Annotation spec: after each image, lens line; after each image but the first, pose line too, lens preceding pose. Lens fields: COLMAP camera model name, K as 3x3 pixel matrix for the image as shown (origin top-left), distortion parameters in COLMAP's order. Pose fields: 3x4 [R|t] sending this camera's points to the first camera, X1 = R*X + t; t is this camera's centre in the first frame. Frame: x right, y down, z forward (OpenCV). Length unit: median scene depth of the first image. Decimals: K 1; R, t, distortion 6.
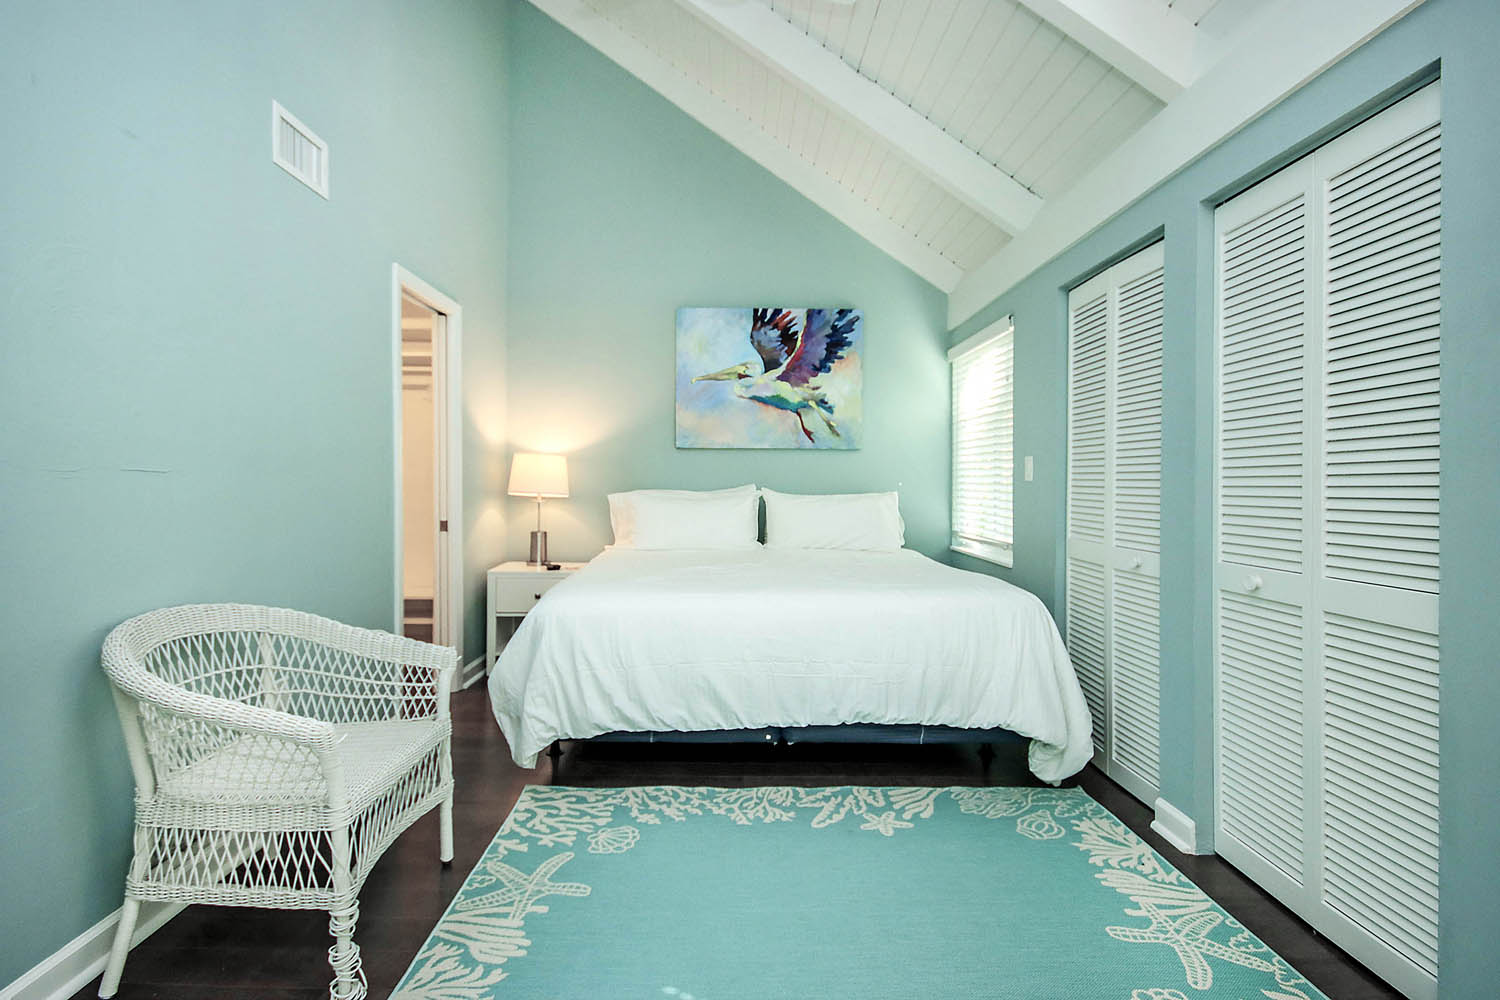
lens RADIAL K [[699.2, 0, 750.3], [0, 699.2, 504.9], [0, 0, 1]] dist [0.000899, -0.000069]
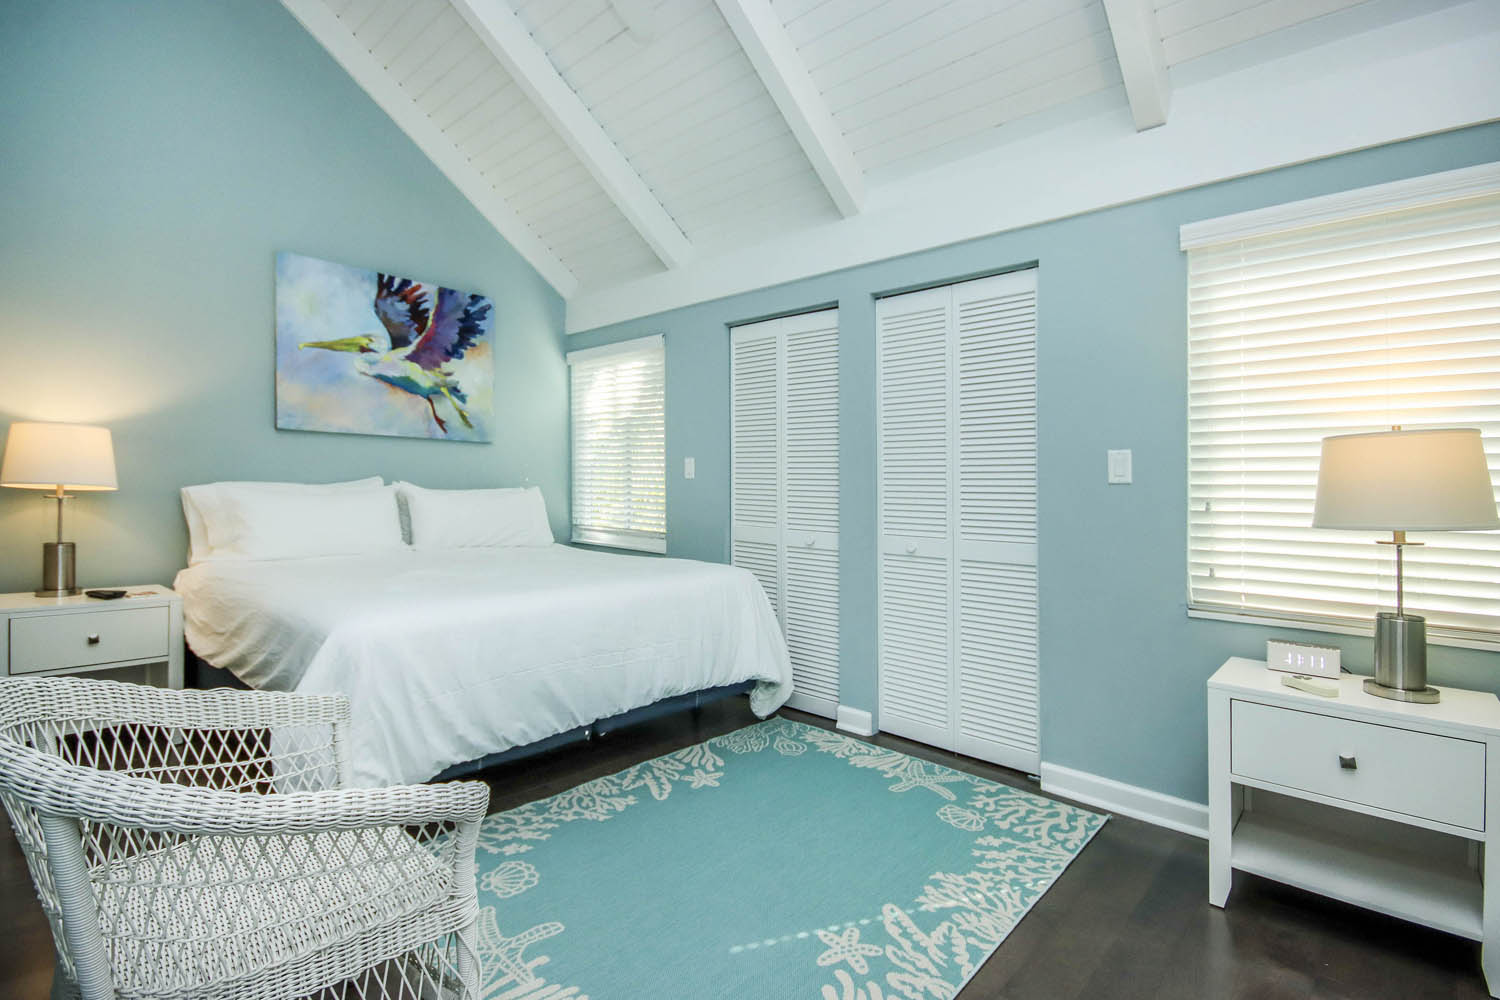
lens RADIAL K [[699.2, 0, 747.7], [0, 699.2, 491.3], [0, 0, 1]] dist [0.000899, -0.000069]
pose [[0.695508, 0.004416, 0.718505, -0.358905], [0.006697, 0.999898, -0.012628, 0.002221], [-0.718488, 0.013594, 0.695407, 0.094808]]
